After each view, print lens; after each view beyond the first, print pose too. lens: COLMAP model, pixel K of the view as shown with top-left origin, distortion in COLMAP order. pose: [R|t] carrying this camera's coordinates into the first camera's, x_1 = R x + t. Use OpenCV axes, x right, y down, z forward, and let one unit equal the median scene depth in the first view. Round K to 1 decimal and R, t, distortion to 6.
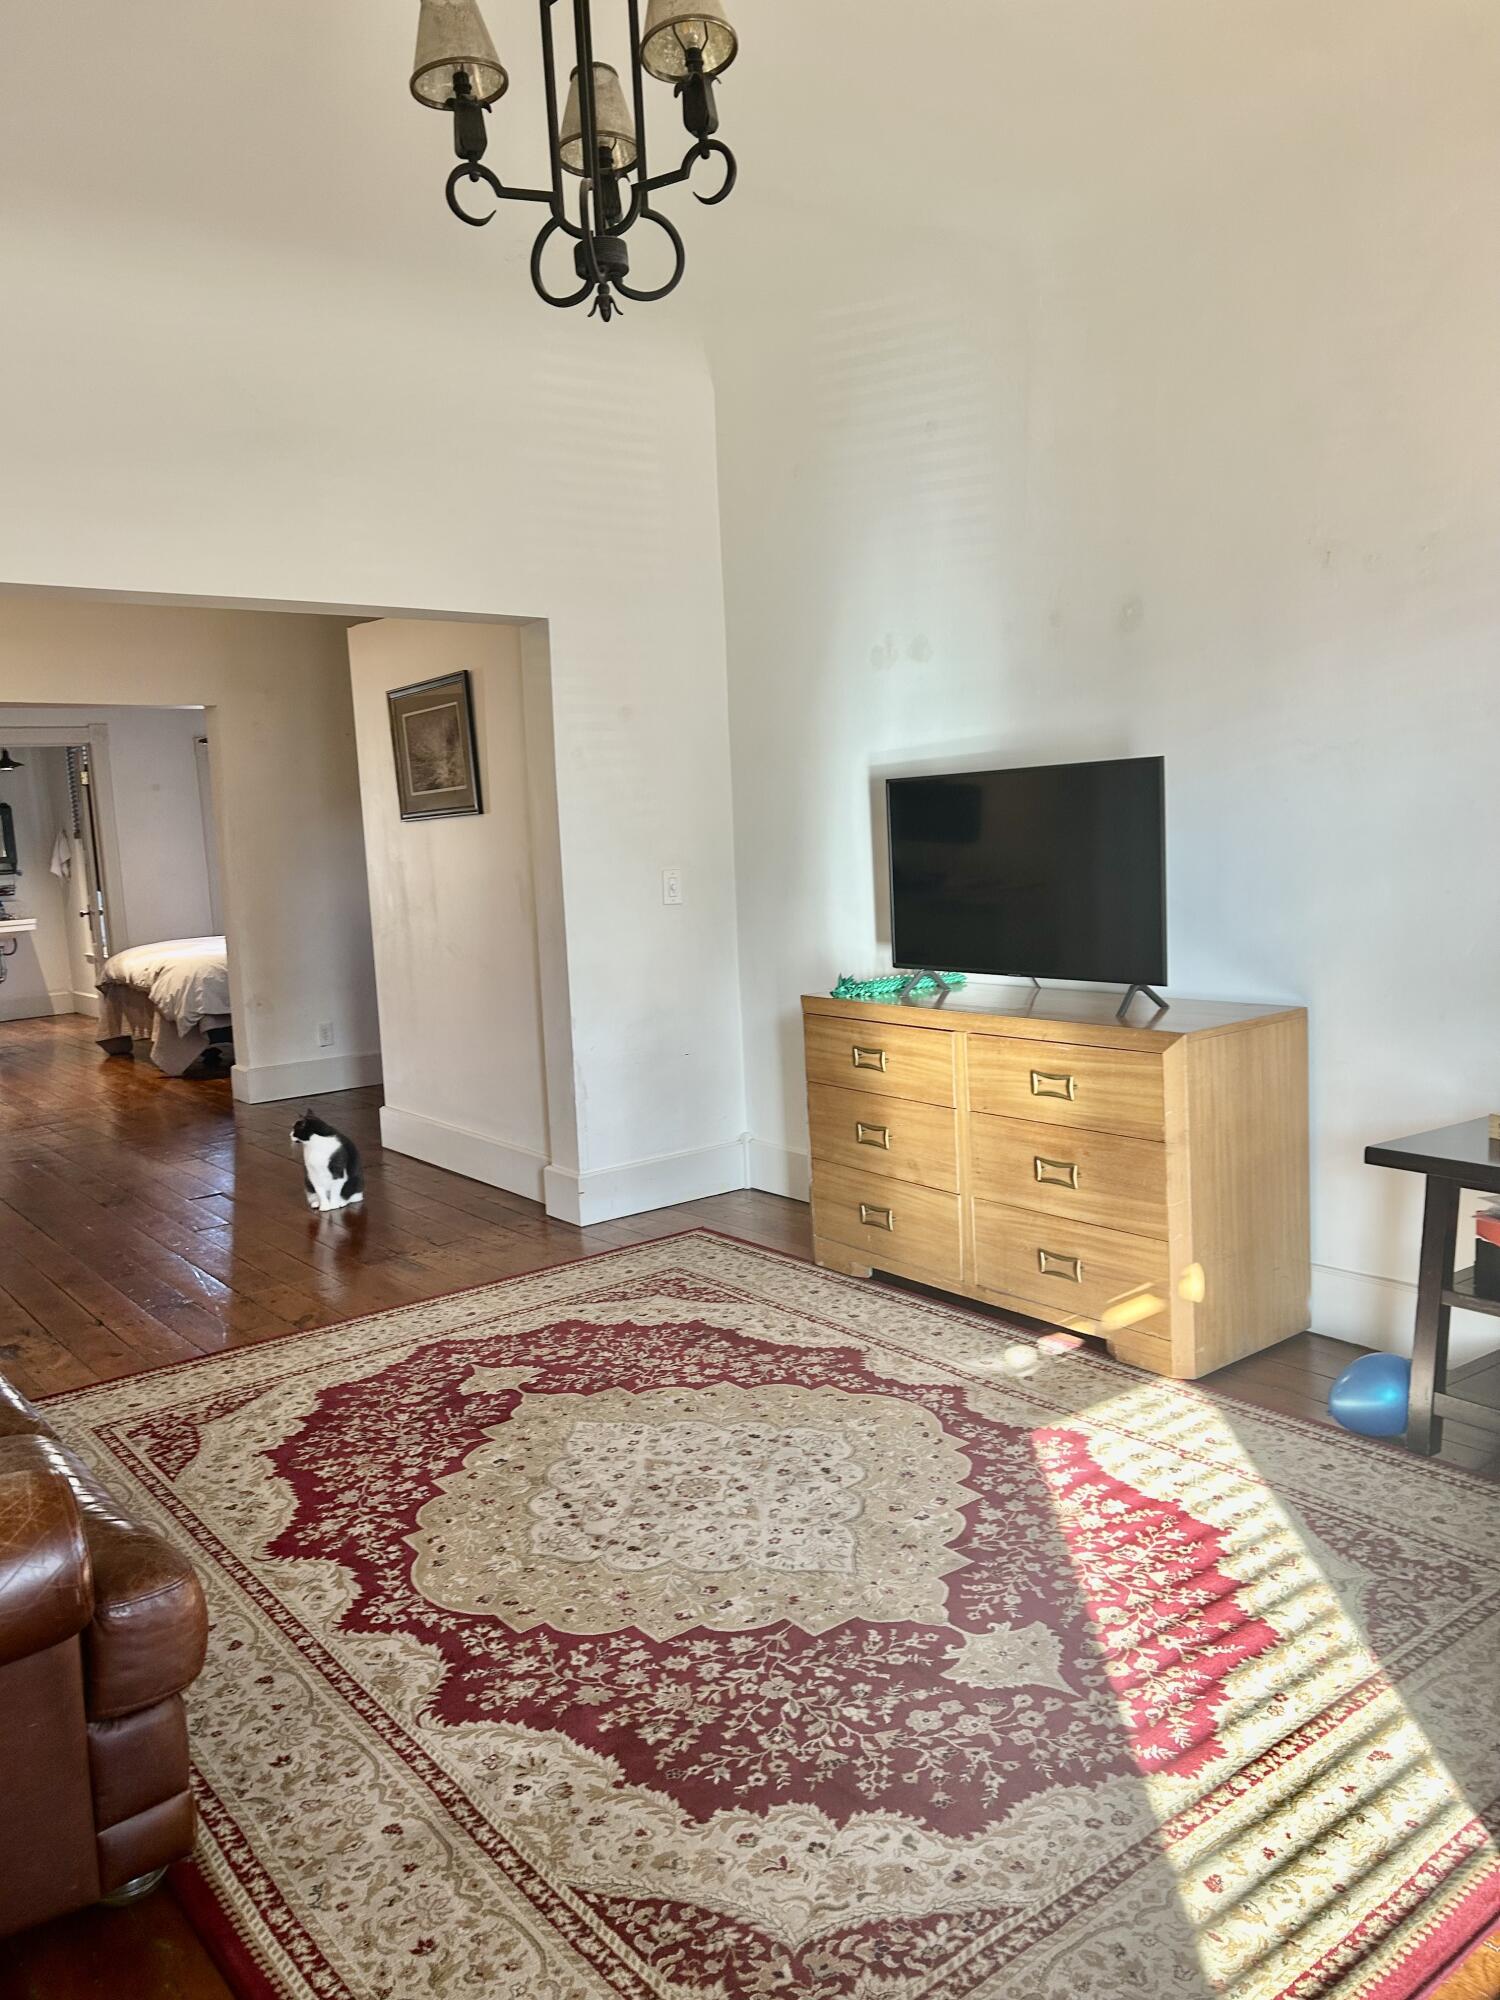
lens RADIAL K [[1500.4, 0, 750.5], [0, 1500.4, 1003.5], [0, 0, 1]] dist [0.013309, 0.002230]
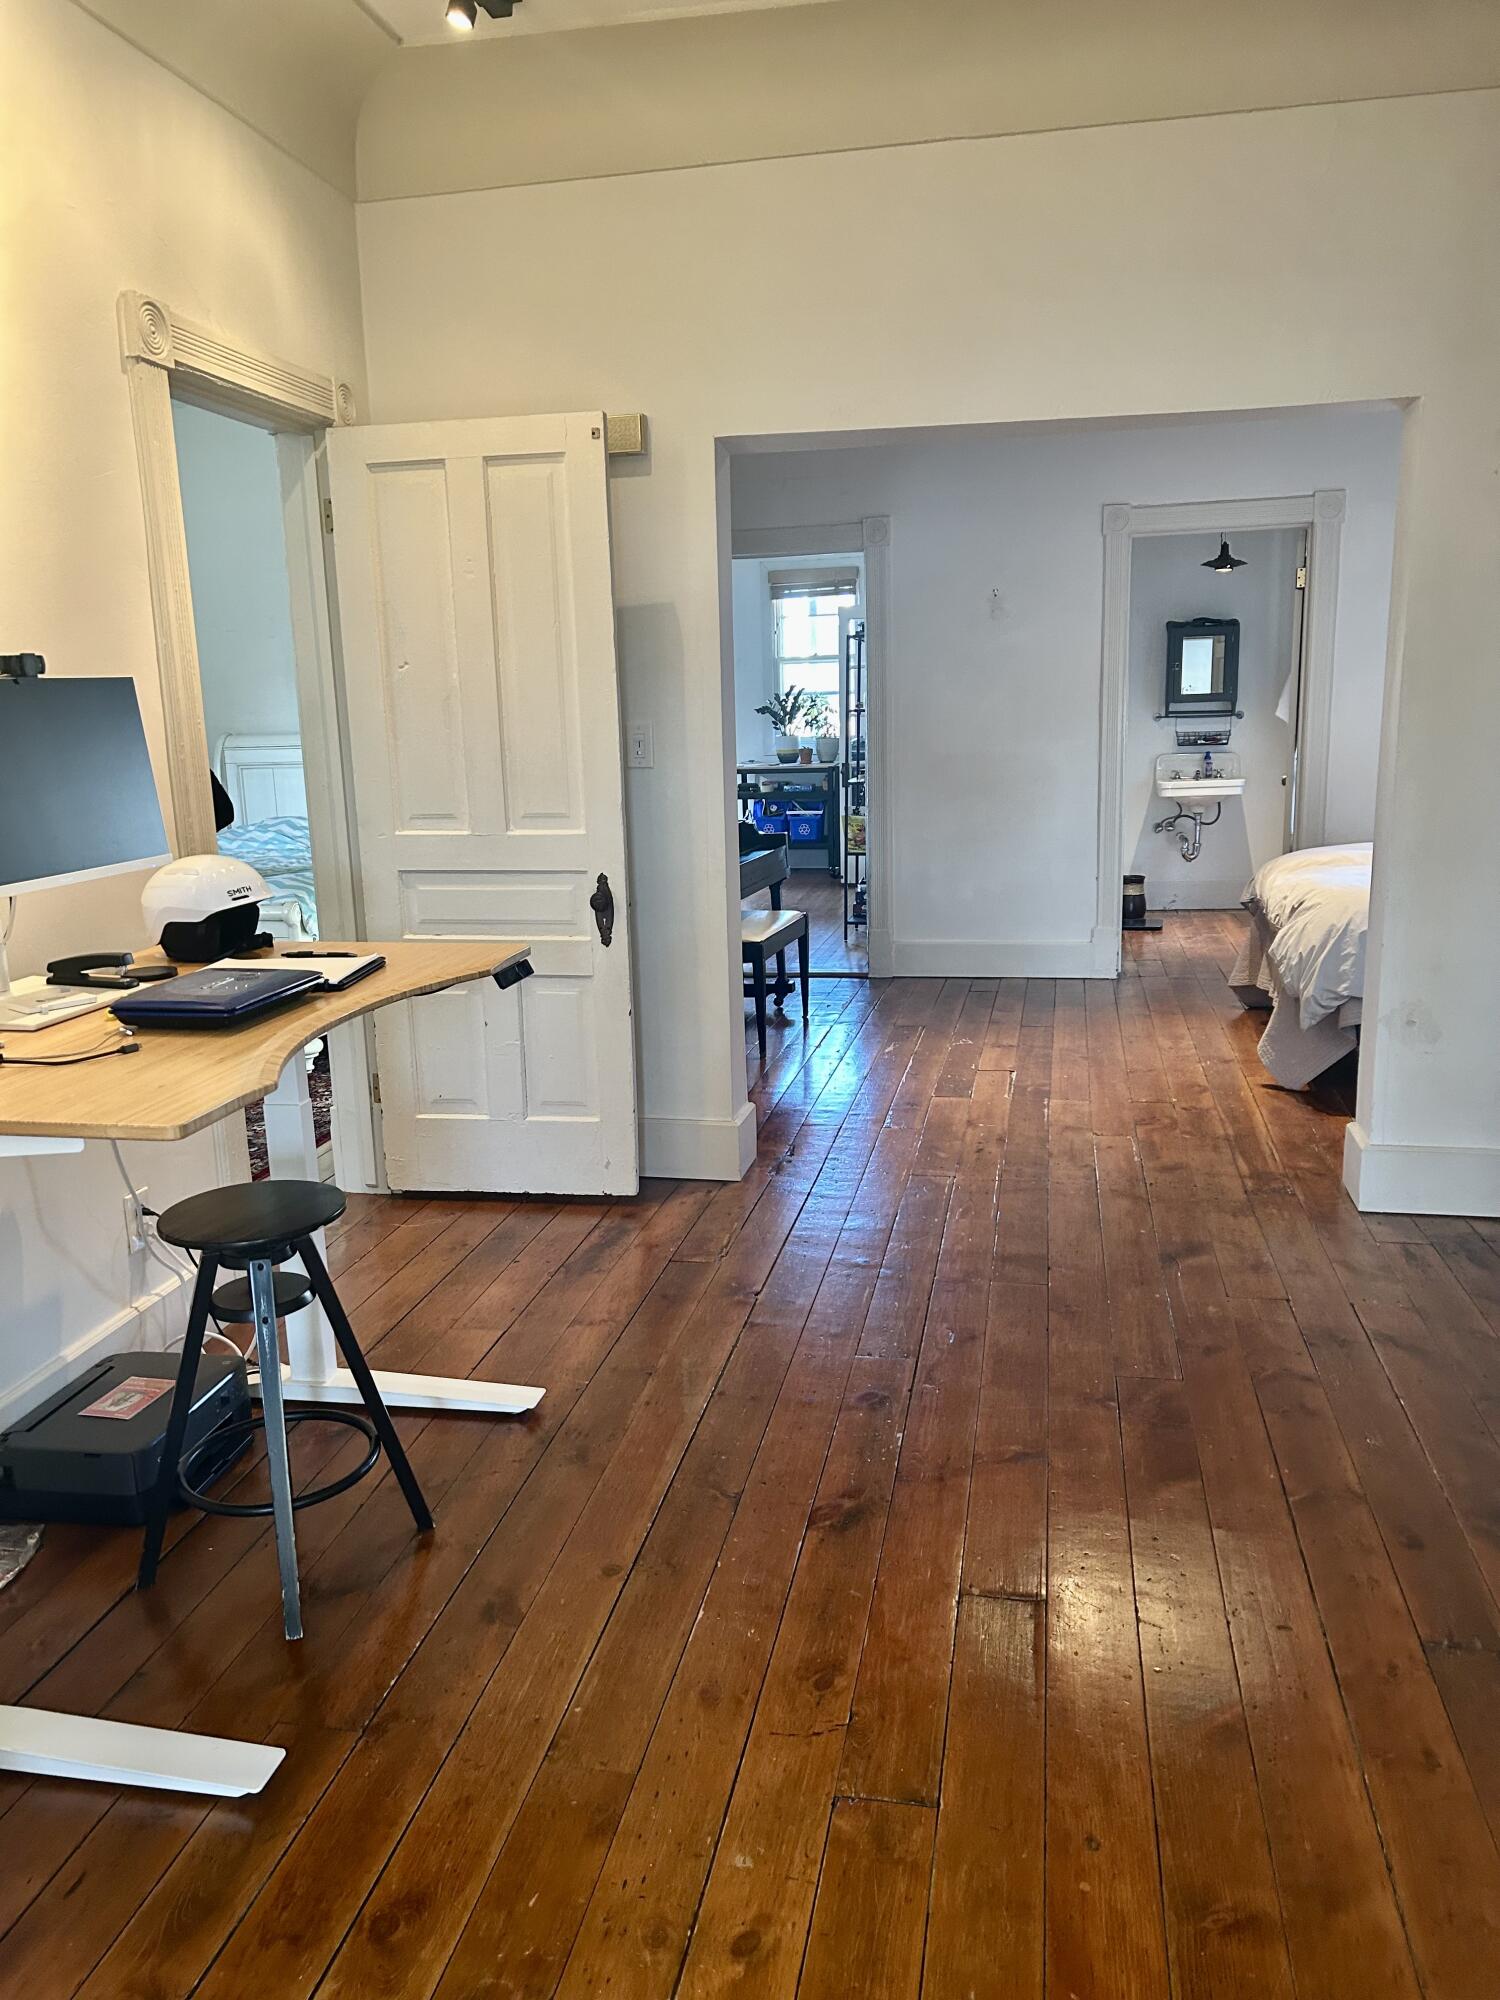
lens RADIAL K [[1500.4, 0, 747.5], [0, 1500.4, 1006.4], [0, 0, 1]] dist [0.013309, 0.002230]
pose [[0.649002, 0.188178, -0.737147, -0.077639], [-0.103194, 0.981747, 0.159764, -0.045415], [0.753755, -0.027618, 0.656575, 0.377334]]
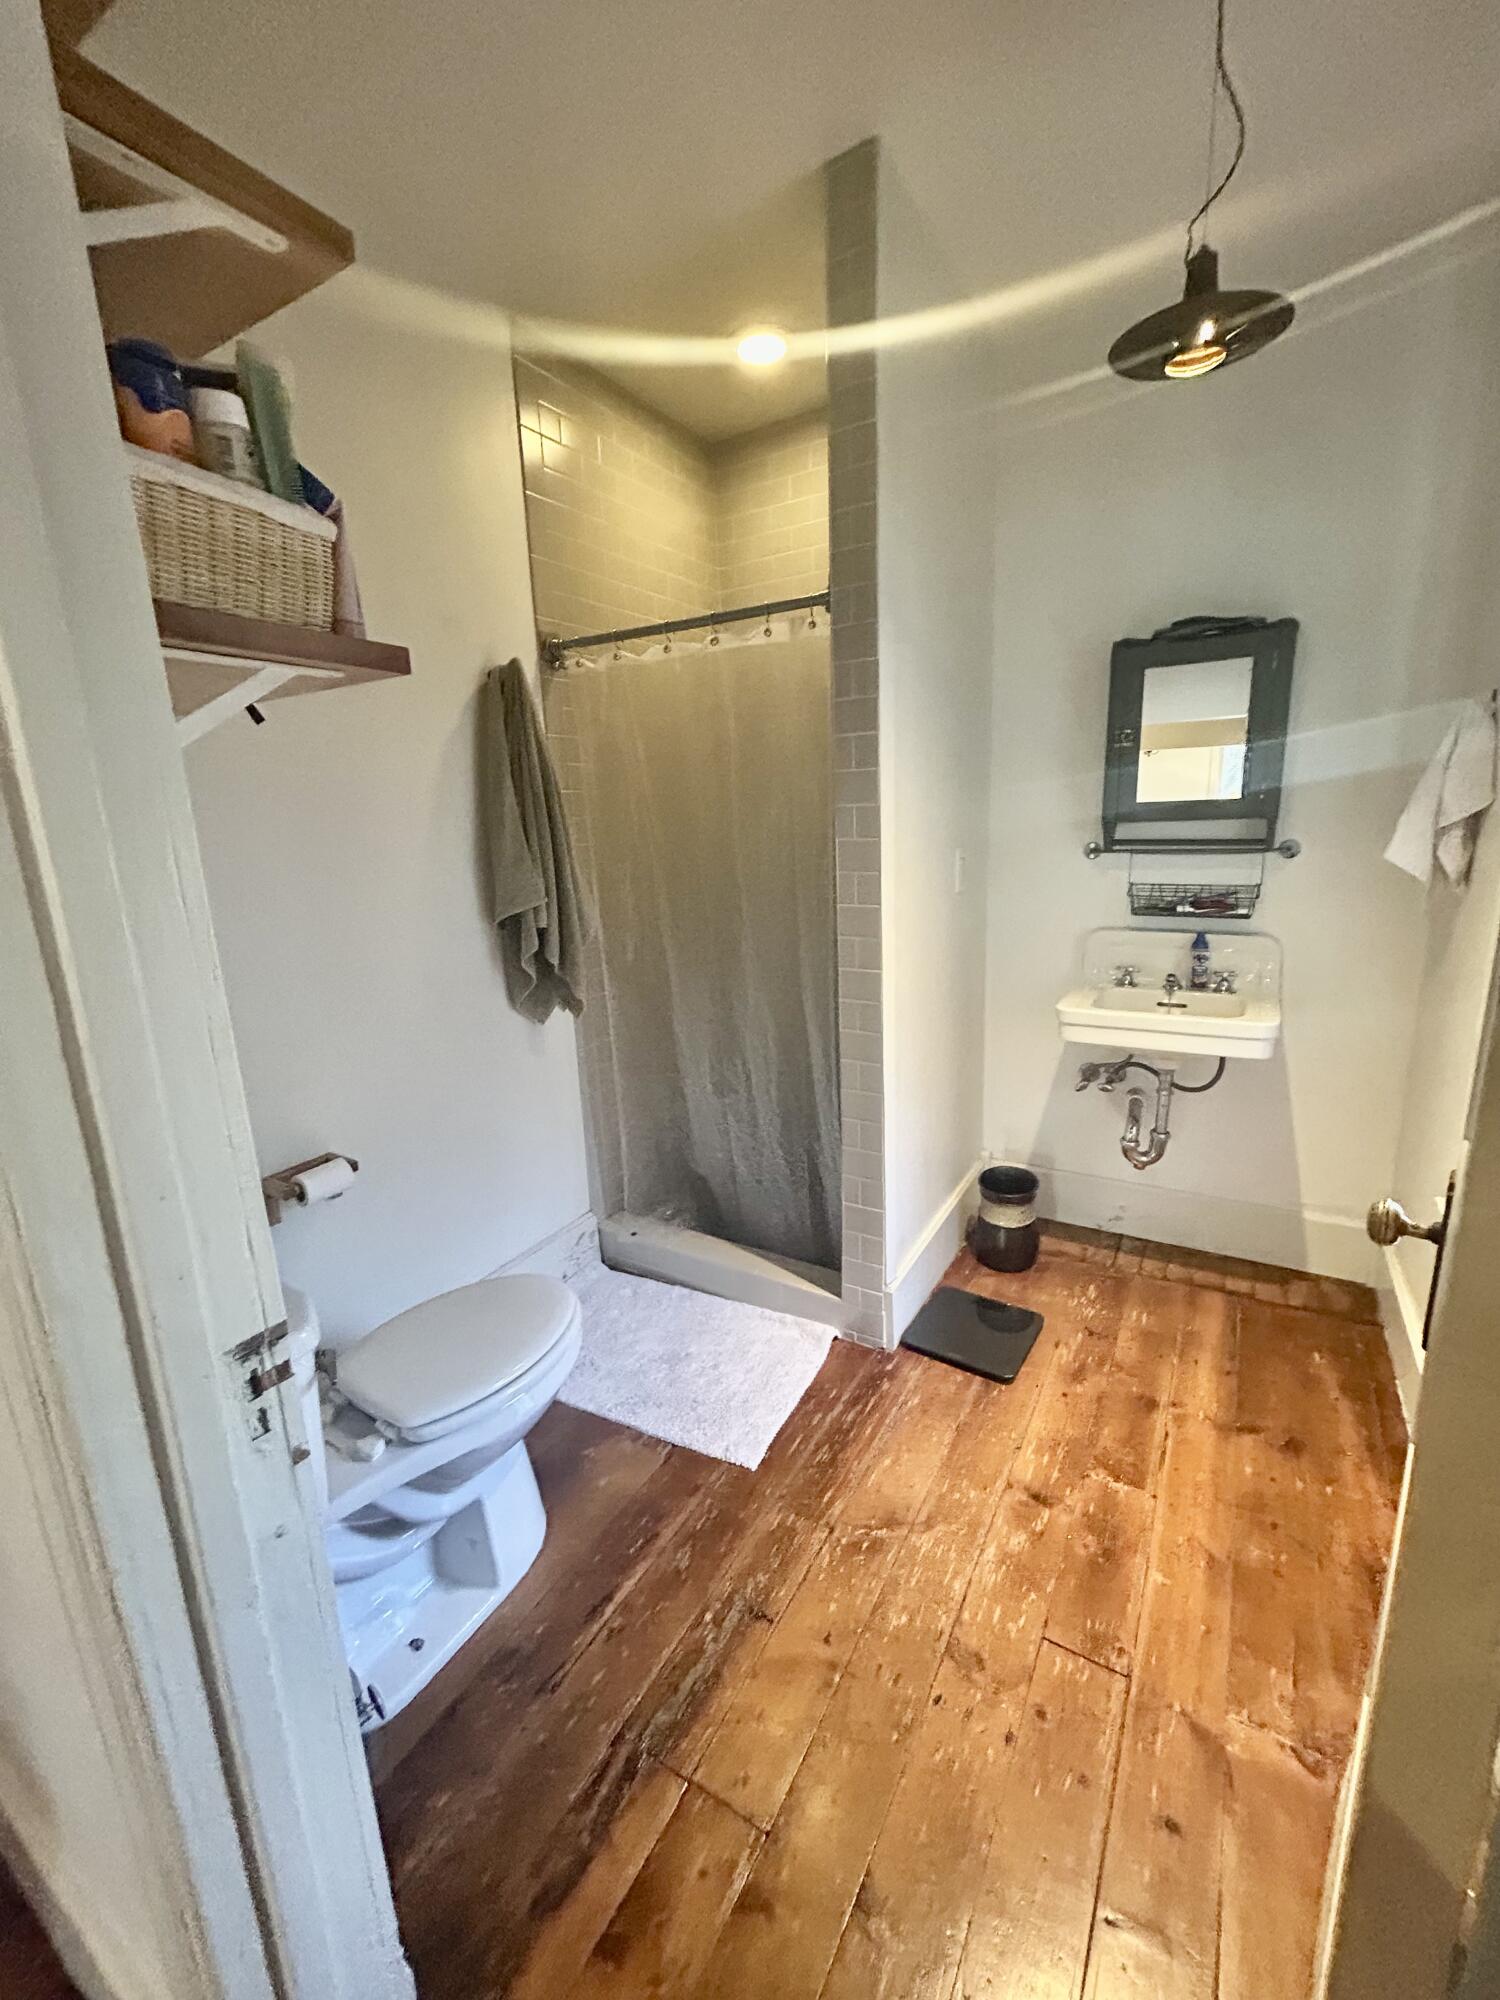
lens RADIAL K [[808.8, 0, 750.9], [0, 808.8, 992.3], [0, 0, 1]] dist [-0.001359, 0.000853]
pose [[0.360528, 0.239659, -0.901434, -0.432896], [-0.095045, 0.970836, 0.220098, -0.099316], [0.927893, 0.006325, 0.372792, 0.982930]]
